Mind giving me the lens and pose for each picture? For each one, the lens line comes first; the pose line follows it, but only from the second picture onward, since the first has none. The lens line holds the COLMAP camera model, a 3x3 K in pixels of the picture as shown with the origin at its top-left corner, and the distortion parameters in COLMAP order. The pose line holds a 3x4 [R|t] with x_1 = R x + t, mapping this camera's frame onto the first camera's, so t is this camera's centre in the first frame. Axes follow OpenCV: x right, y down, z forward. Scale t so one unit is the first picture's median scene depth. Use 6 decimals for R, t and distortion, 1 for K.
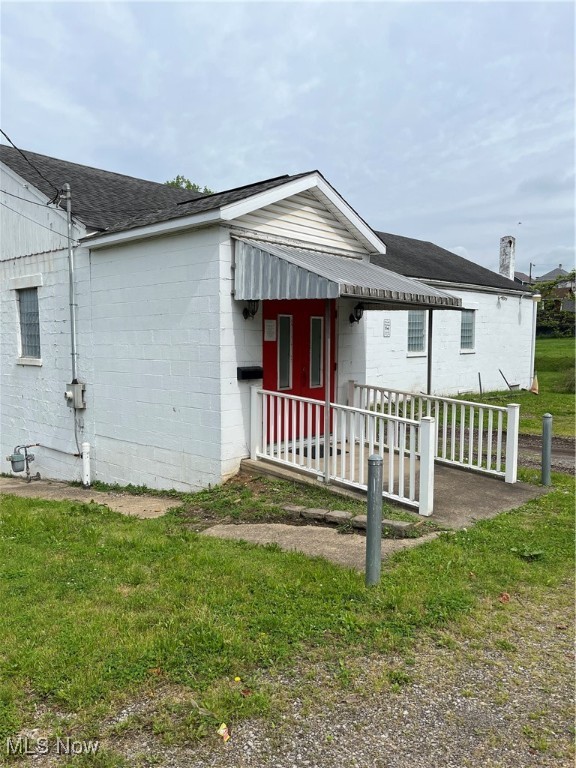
lens RADIAL K [[584.4, 0, 285.6], [0, 584.4, 385.5], [0, 0, 1]] dist [0.032873, -0.017221]
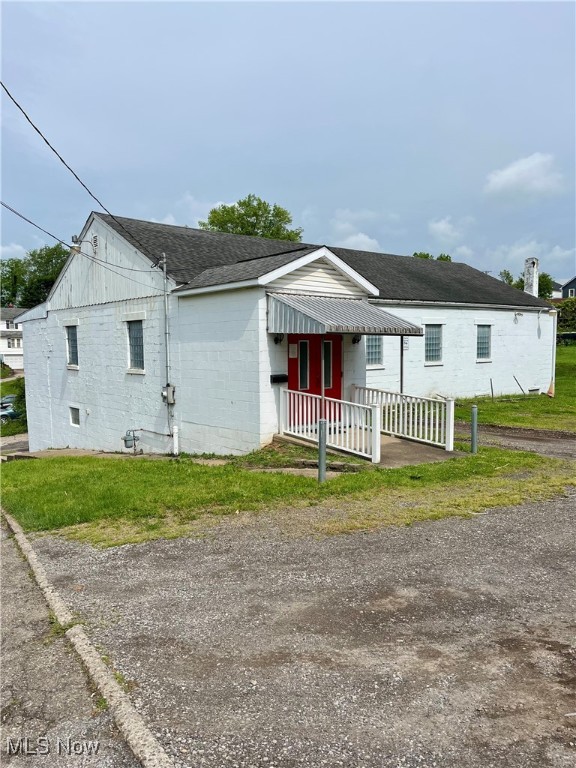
lens RADIAL K [[584.4, 0, 289.9], [0, 584.4, 385.3], [0, 0, 1]] dist [0.032873, -0.017221]
pose [[0.993347, -0.001153, -0.115152, 0.128438], [-0.000231, 0.999928, -0.012005, 0.012566], [0.115157, 0.011952, 0.993275, -0.475553]]
